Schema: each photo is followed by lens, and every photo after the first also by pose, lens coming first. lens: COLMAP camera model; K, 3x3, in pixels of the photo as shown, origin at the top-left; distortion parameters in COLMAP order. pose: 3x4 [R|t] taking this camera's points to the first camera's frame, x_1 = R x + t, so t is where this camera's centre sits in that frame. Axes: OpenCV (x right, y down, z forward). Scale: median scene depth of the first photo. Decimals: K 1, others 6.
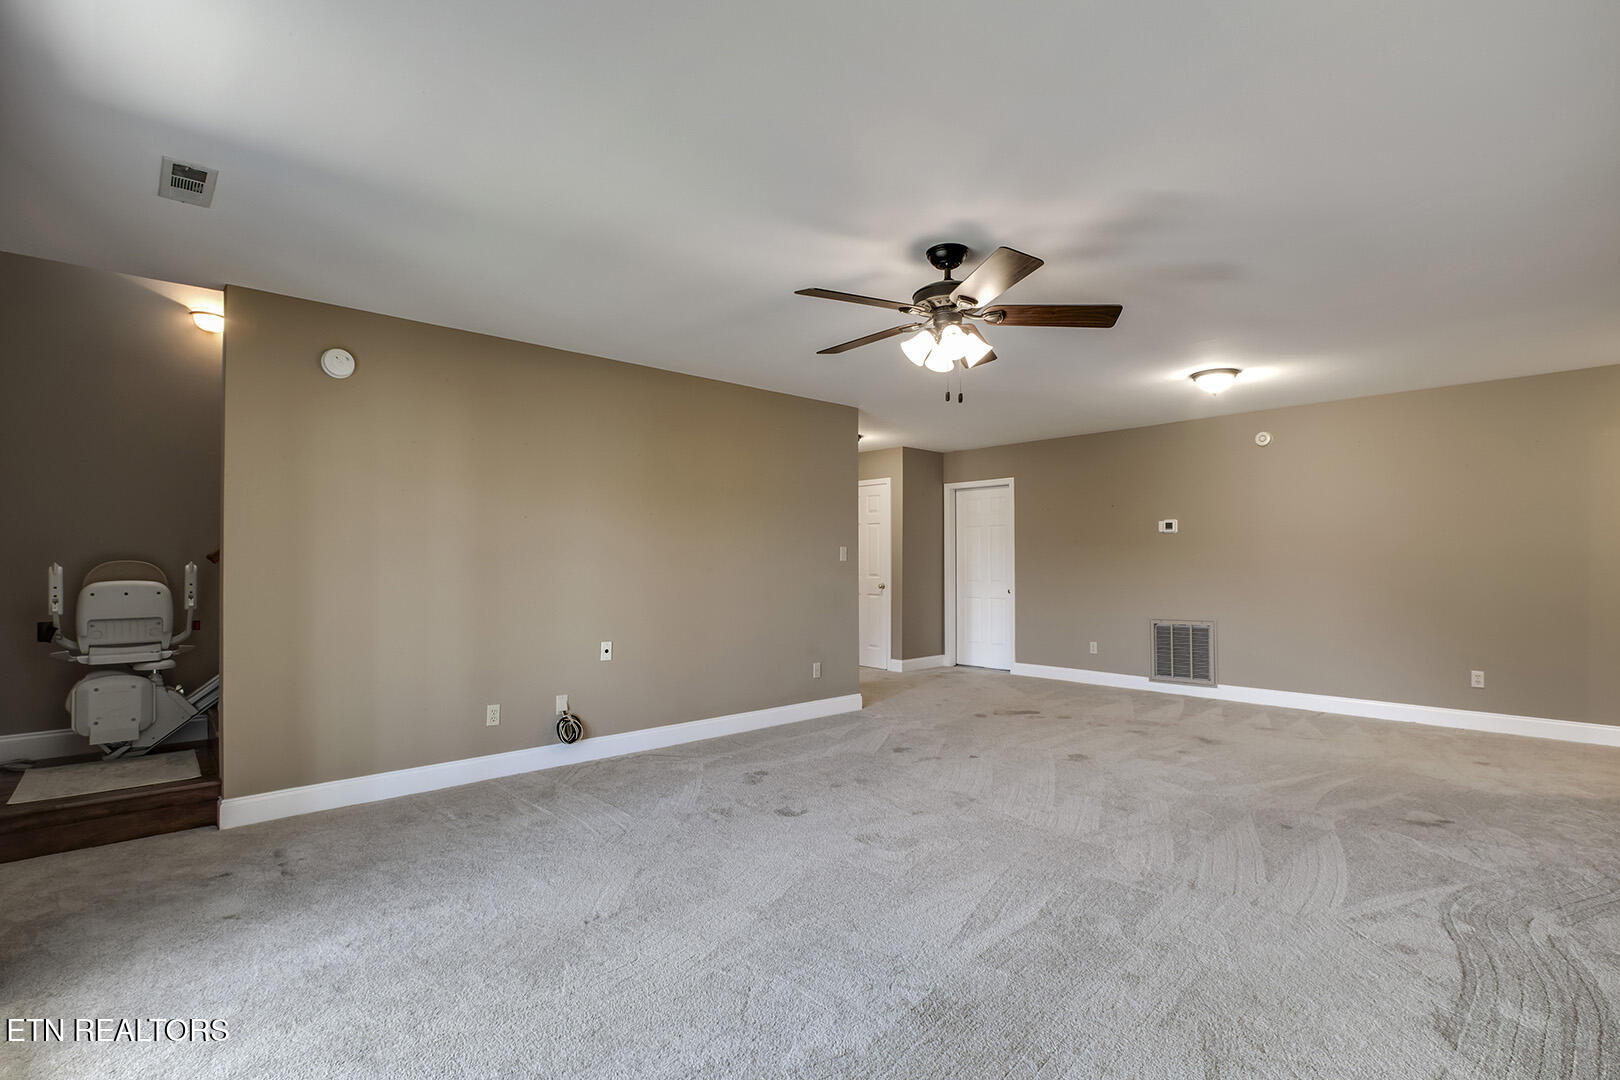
lens RADIAL K [[761.8, 0, 814.9], [0, 761.8, 551.7], [0, 0, 1]] dist [-0.018234, 0.000332]
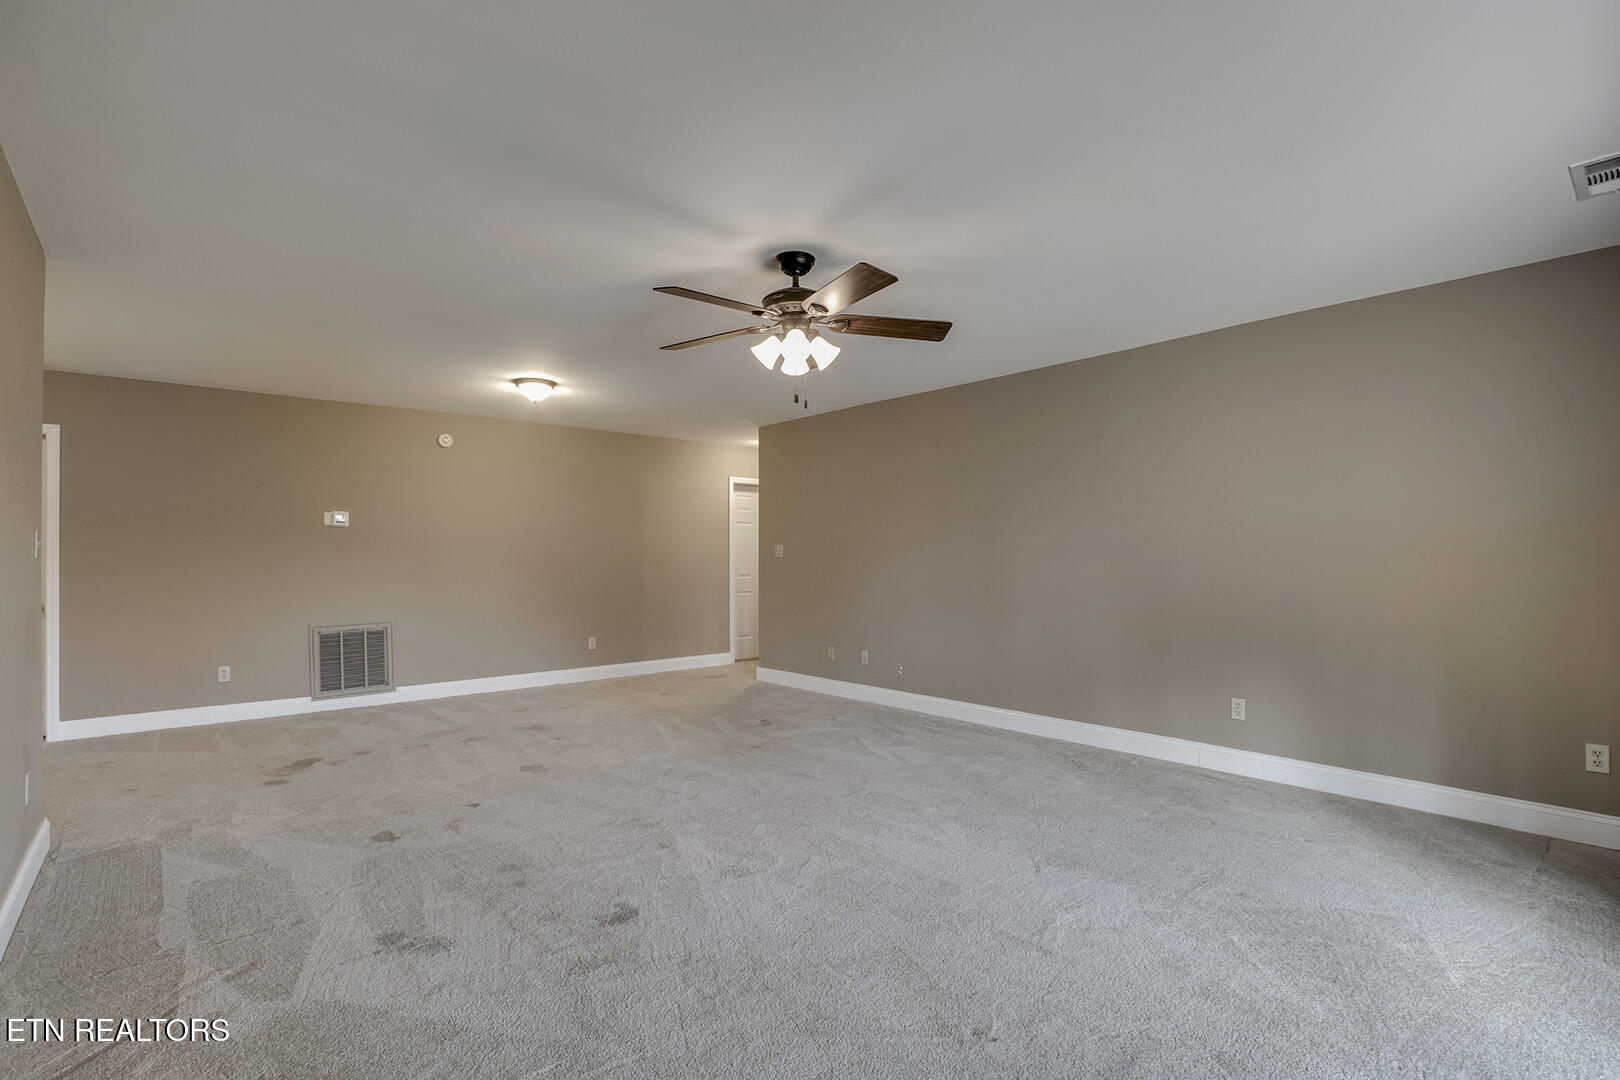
lens RADIAL K [[761.8, 0, 814.9], [0, 761.8, 551.7], [0, 0, 1]] dist [-0.018234, 0.000332]
pose [[0.038636, 0.008717, 0.999215, -0.393972], [-0.005540, 0.999948, -0.008509, 0.010521], [-0.999238, -0.005207, 0.038683, 0.439765]]
